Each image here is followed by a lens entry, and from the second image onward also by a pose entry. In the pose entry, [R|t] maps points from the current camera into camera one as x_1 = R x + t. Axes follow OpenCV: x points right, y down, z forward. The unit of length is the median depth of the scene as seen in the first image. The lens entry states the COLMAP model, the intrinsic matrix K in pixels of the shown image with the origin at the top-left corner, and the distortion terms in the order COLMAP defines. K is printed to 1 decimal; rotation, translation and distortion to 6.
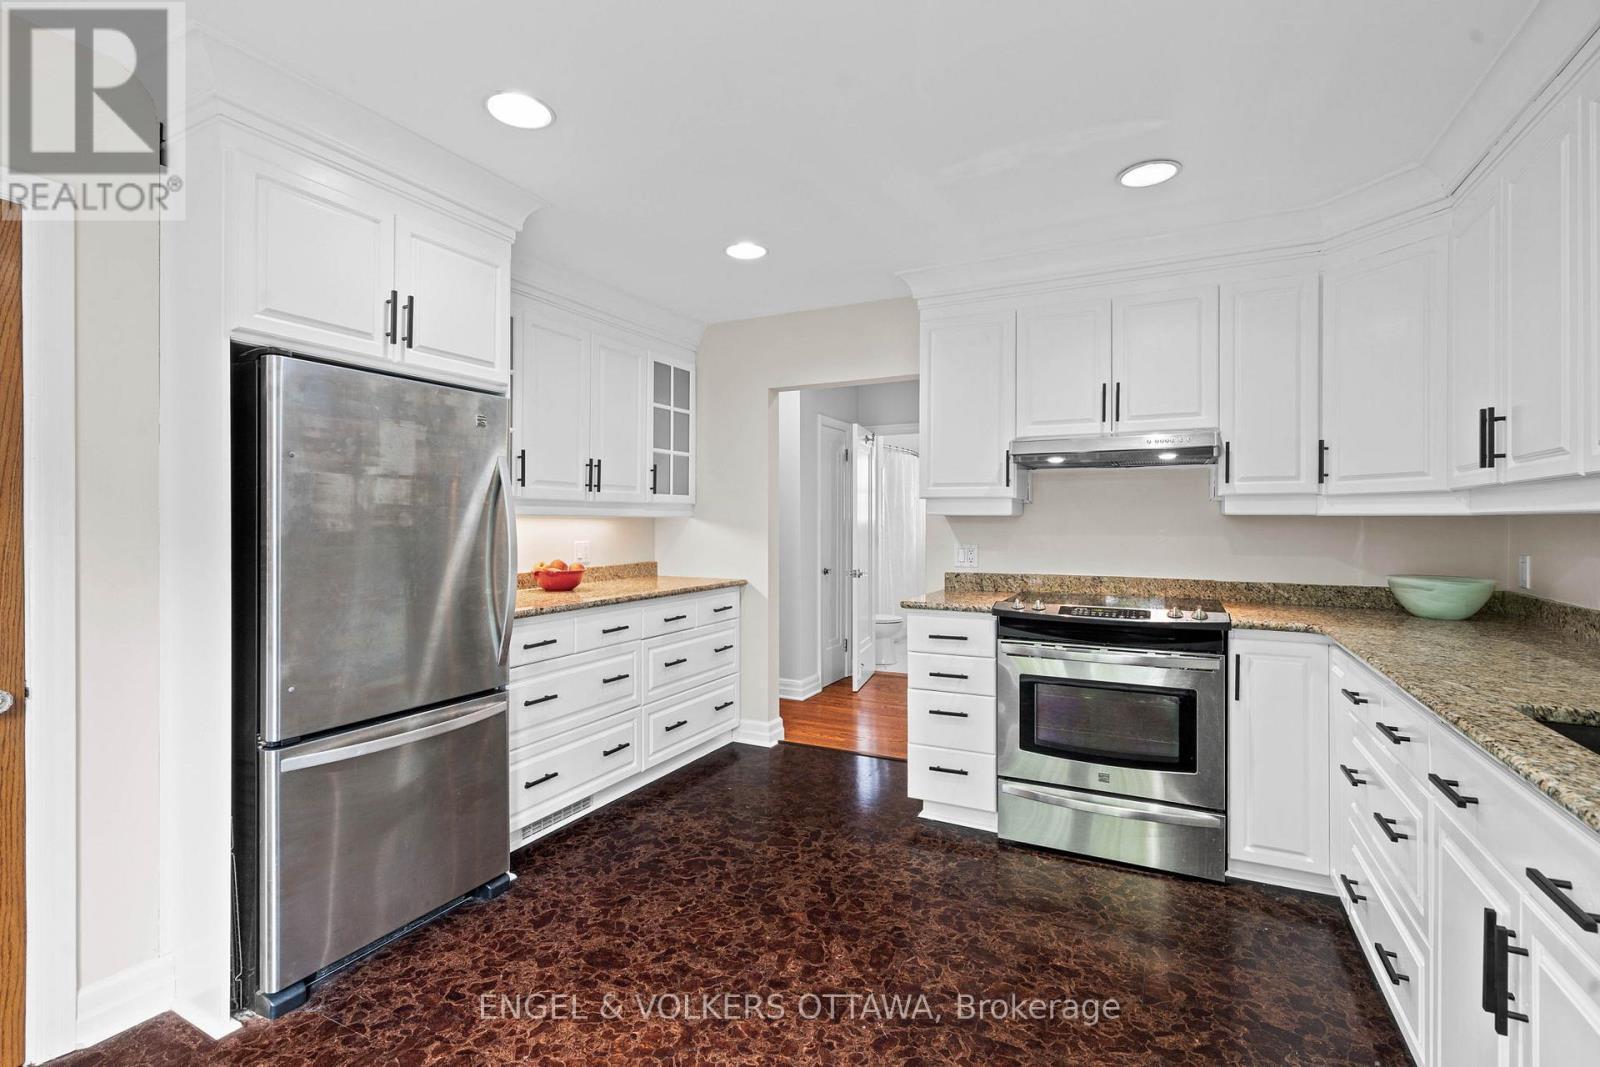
lens RADIAL K [[734.8, 0, 796.7], [0, 734.8, 526.9], [0, 0, 1]] dist [-0.001134, 0.003230]
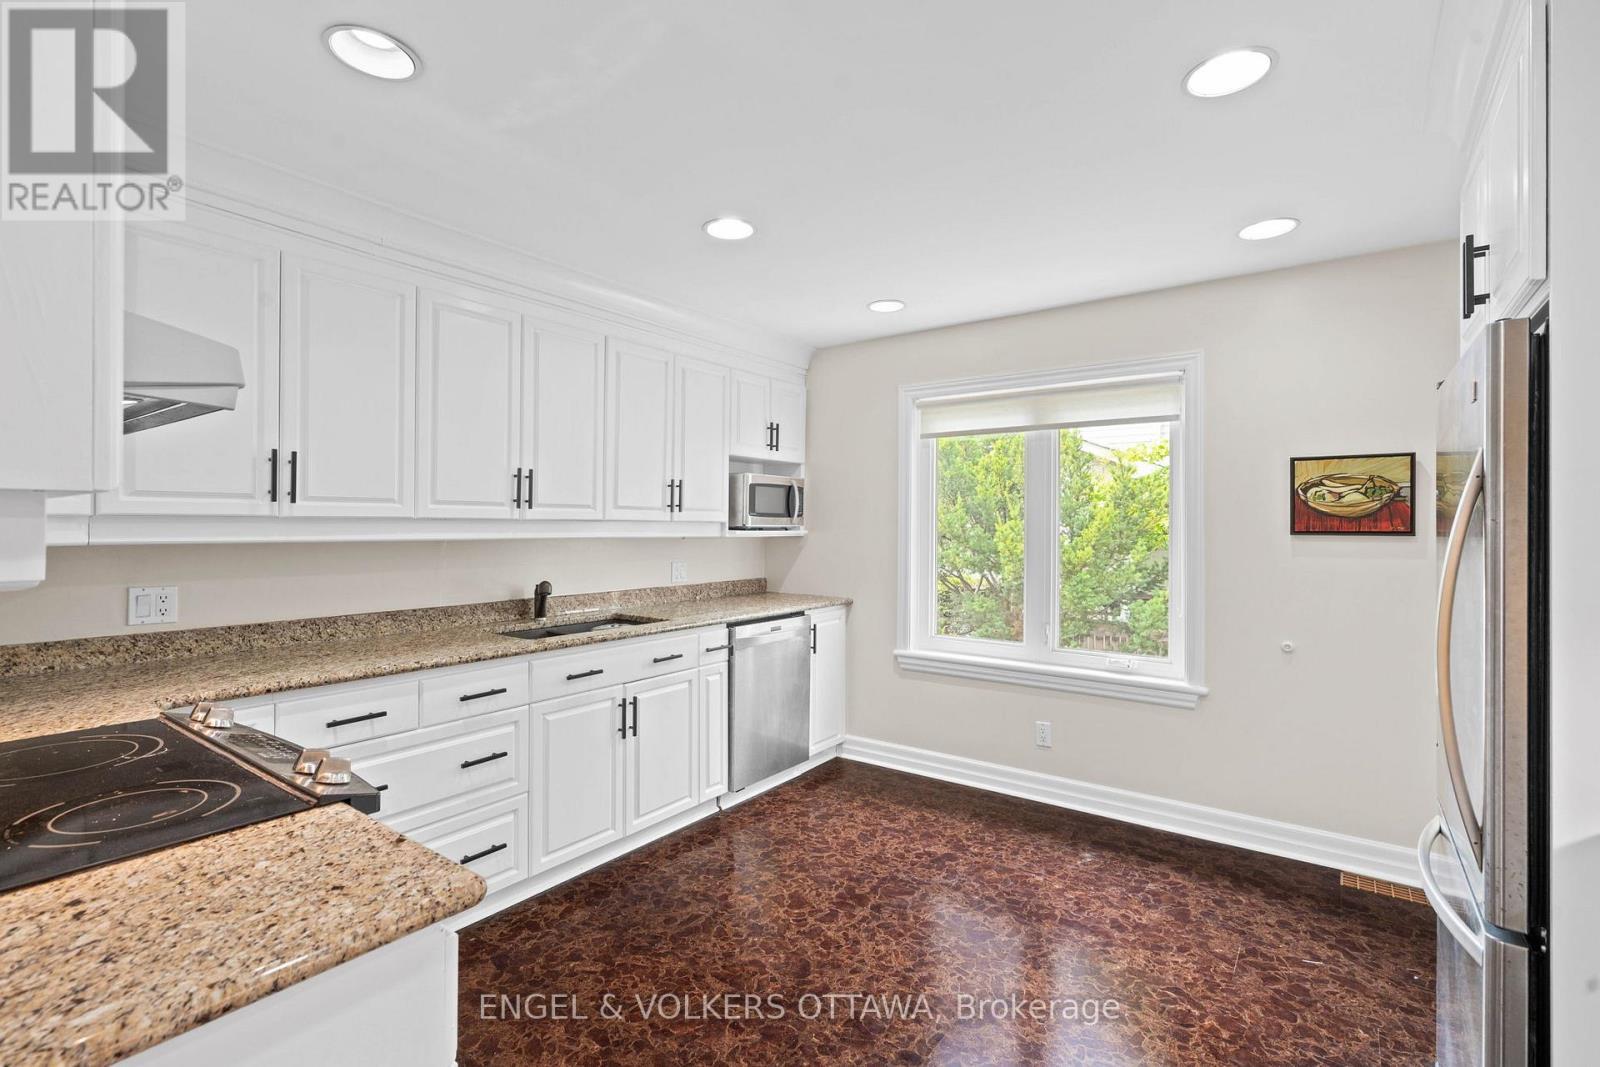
lens RADIAL K [[734.8, 0, 796.0], [0, 734.8, 524.4], [0, 0, 1]] dist [-0.001134, 0.003230]
pose [[-0.987063, -0.007146, 0.160175, -0.019664], [-0.006637, 0.999971, 0.003711, -0.039637], [-0.160197, 0.002600, -0.987082, 1.437520]]
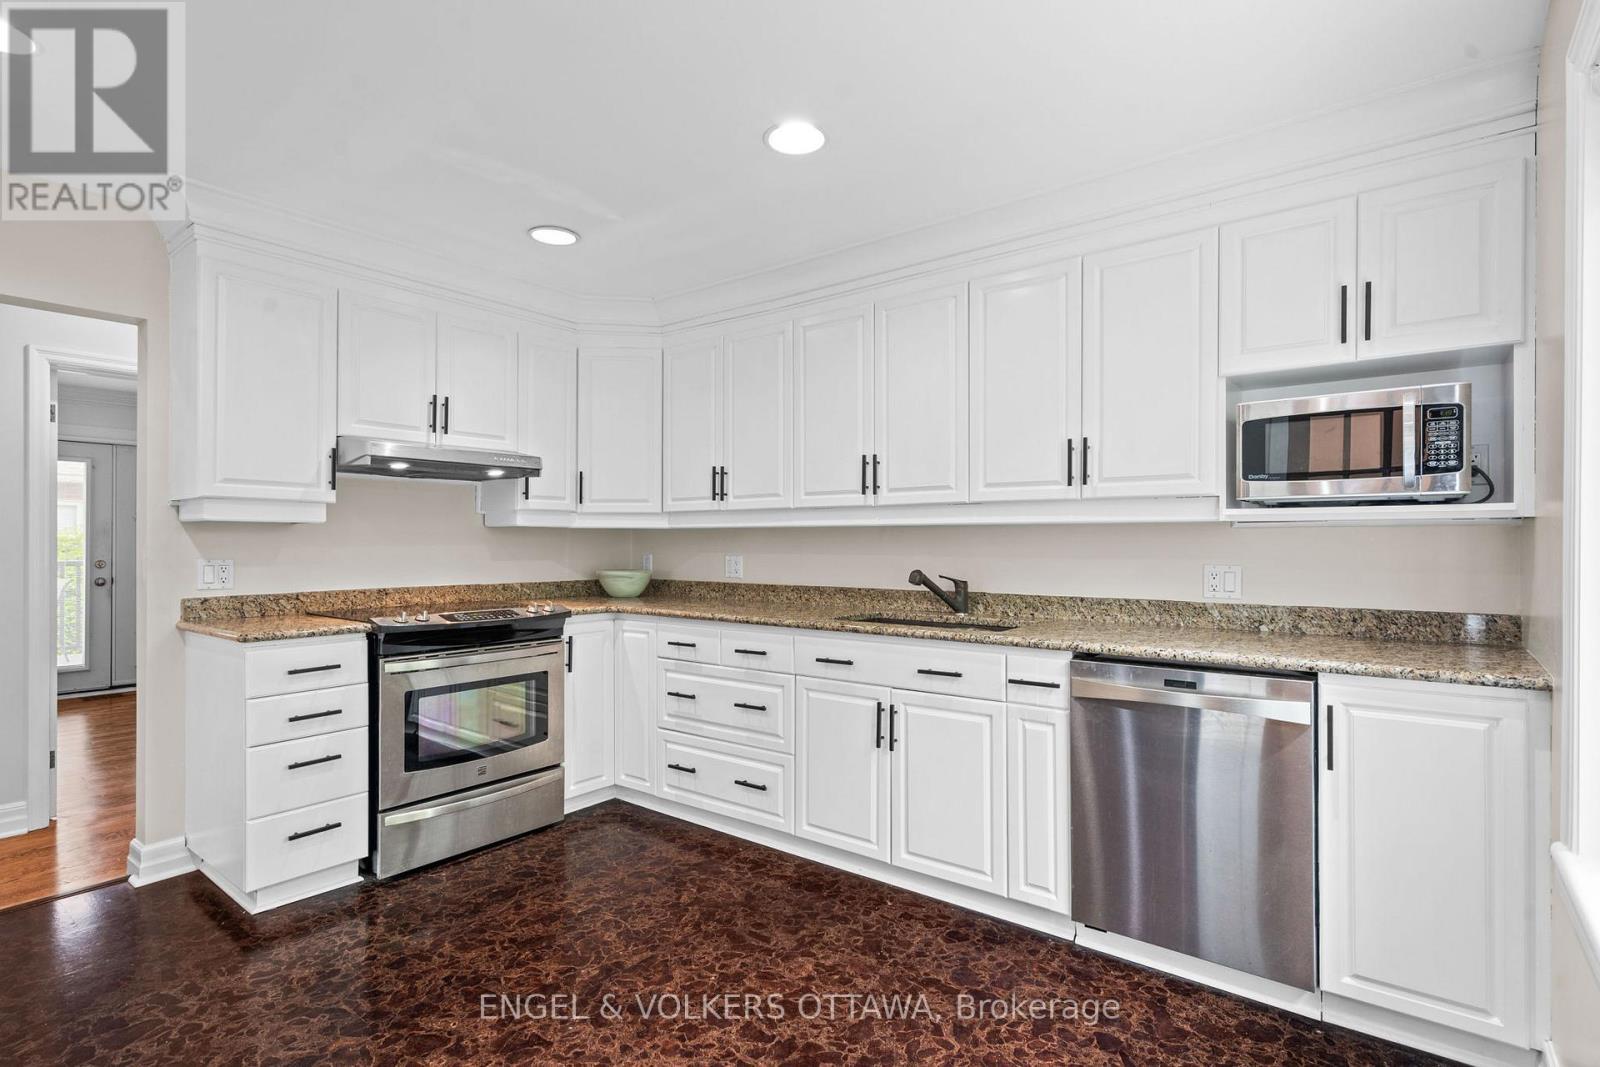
lens RADIAL K [[790.2, 0, 799.9], [0, 790.2, 538.9], [0, 0, 1]] dist [0.000616, 0.000121]
pose [[0.189186, -0.000299, 0.981941, -0.620791], [0.007107, 0.999974, -0.001065, 0.009280], [-0.981915, 0.007180, 0.189184, 0.327135]]
